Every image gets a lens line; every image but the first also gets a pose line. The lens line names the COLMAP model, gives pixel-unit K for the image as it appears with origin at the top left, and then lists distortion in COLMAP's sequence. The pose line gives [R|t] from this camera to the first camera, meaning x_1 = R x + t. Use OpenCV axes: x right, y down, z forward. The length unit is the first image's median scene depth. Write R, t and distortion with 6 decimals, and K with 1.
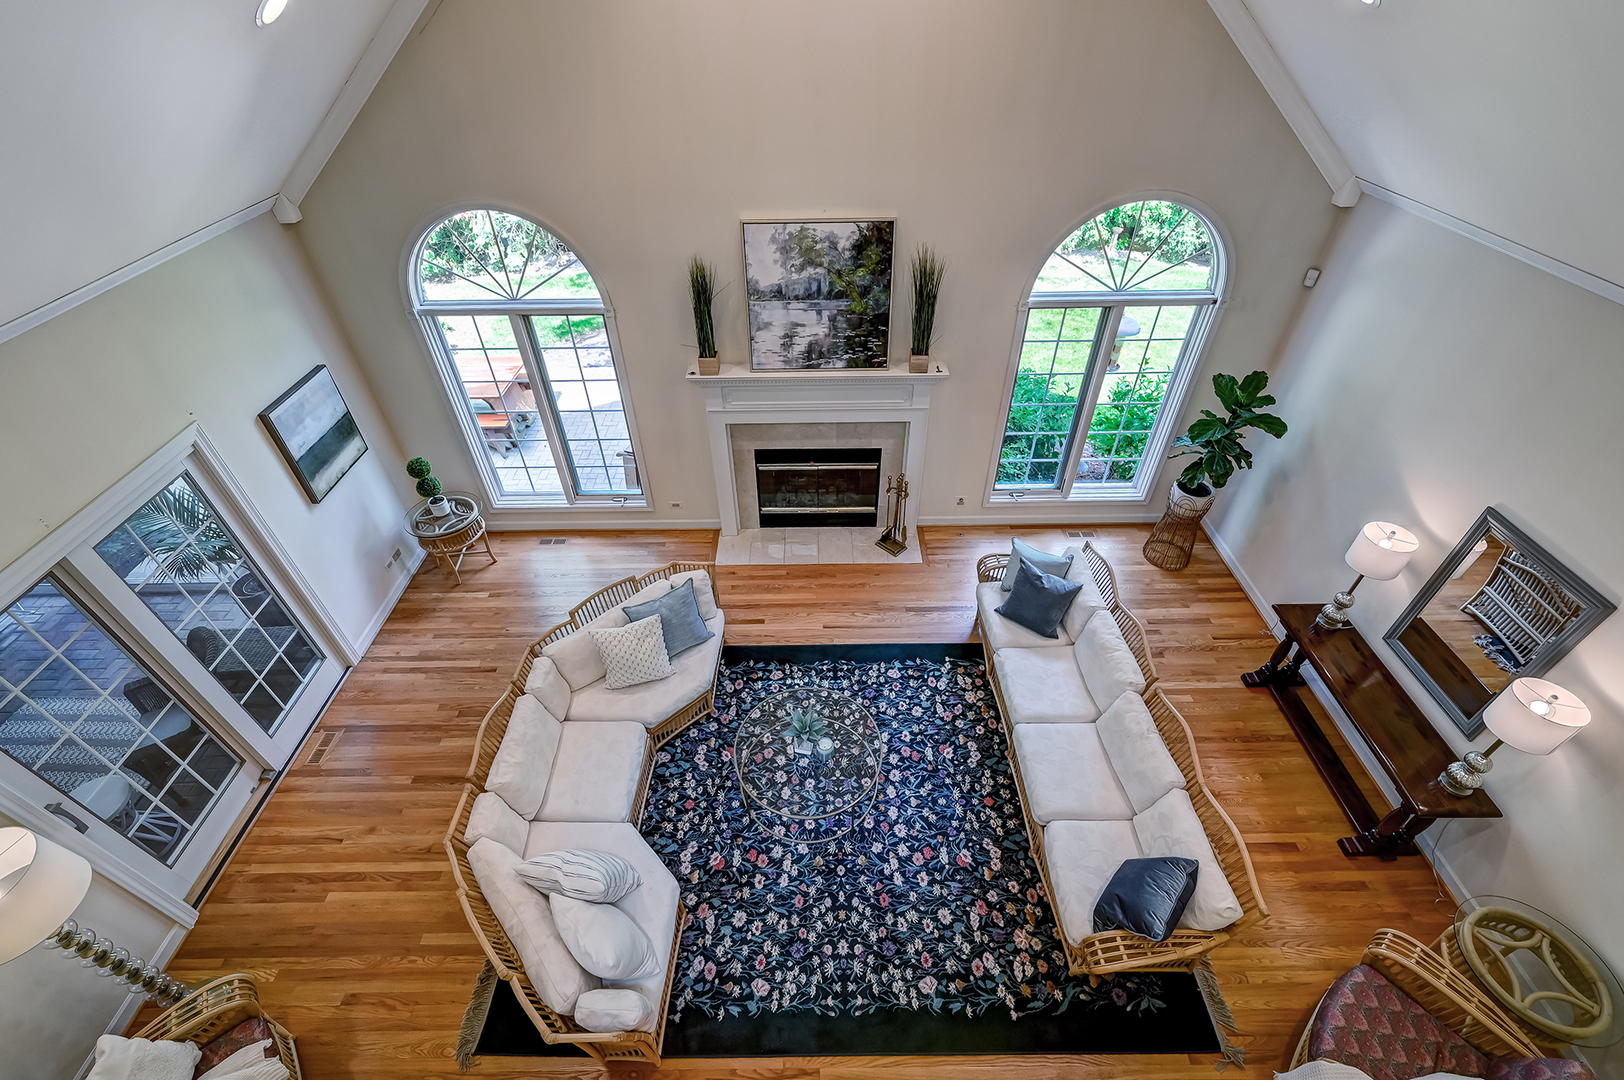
lens RADIAL K [[678.3, 0, 811.8], [0, 678.3, 547.3], [0, 0, 1]] dist [0.001413, 0.000143]
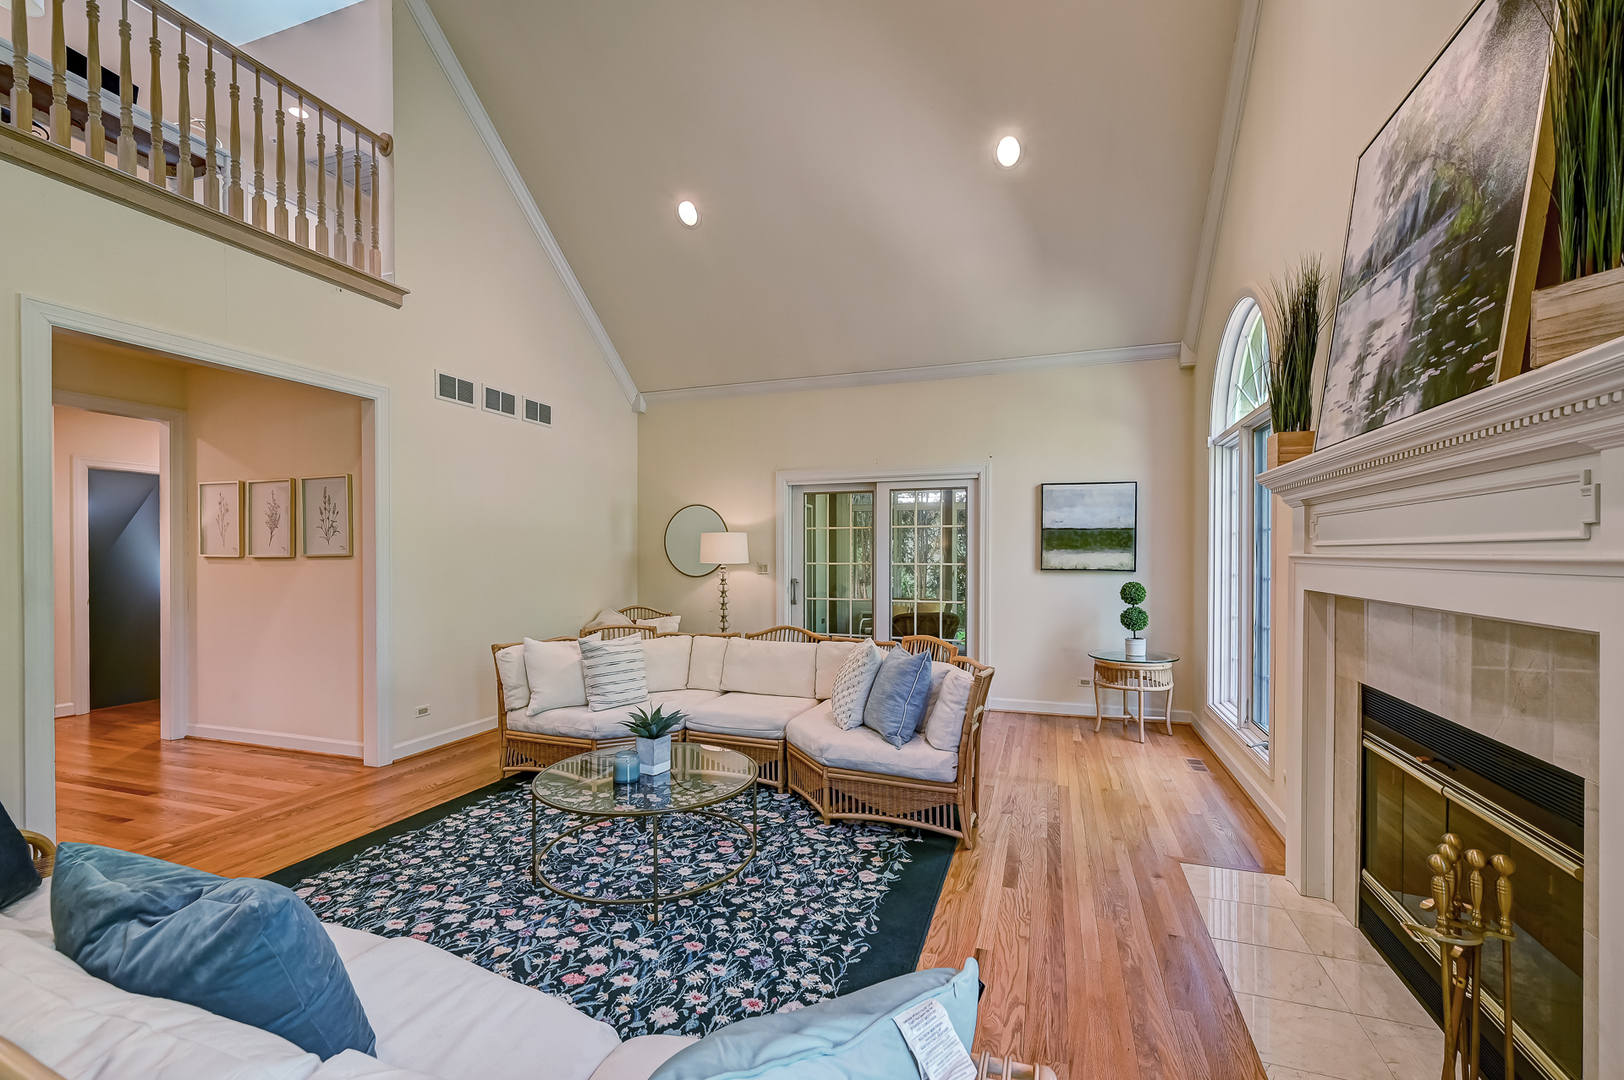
lens RADIAL K [[678.3, 0, 811.8], [0, 678.3, 547.3], [0, 0, 1]] dist [0.001413, 0.000143]
pose [[-0.329252, 0.011434, -0.944173, 0.579164], [-0.619209, 0.752288, 0.225041, -0.129541], [0.712862, 0.658736, -0.240613, 1.122022]]
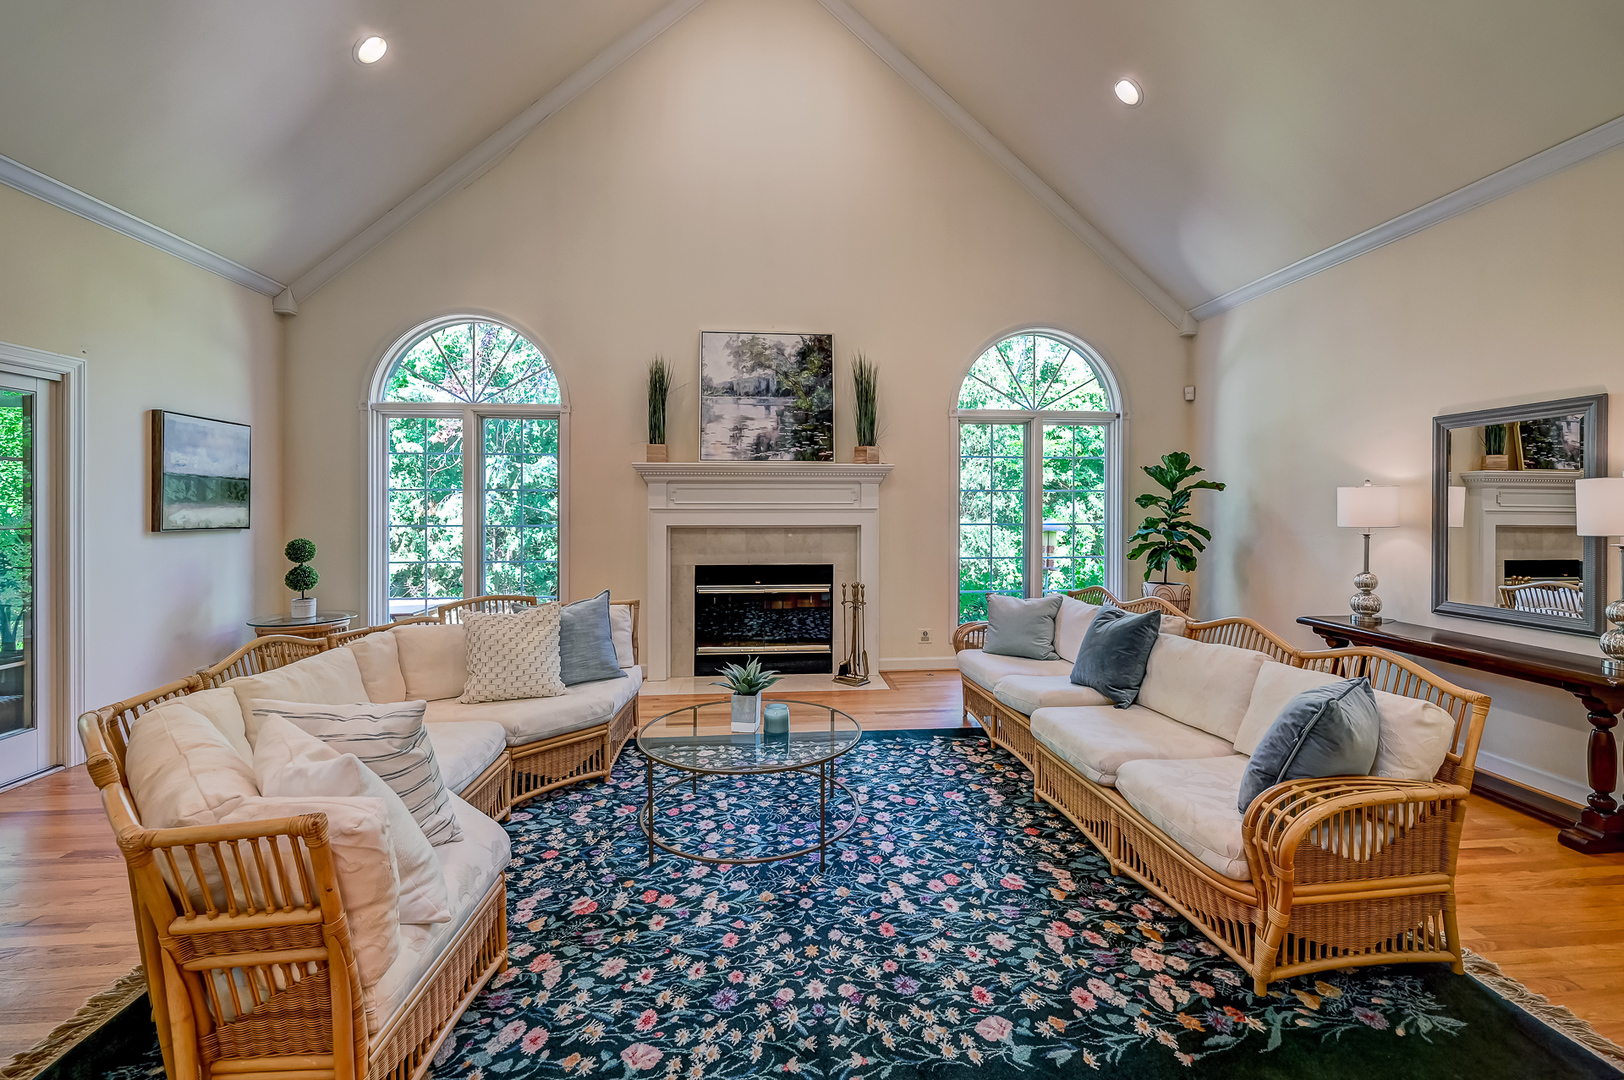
lens RADIAL K [[684.0, 0, 818.7], [0, 684.0, 515.0], [0, 0, 1]] dist [-0.000391, 0.000025]
pose [[0.995853, 0.017022, 0.089369, -0.003009], [0.045457, 0.757822, -0.650876, 0.574125], [-0.078805, 0.652239, 0.753905, 0.341012]]
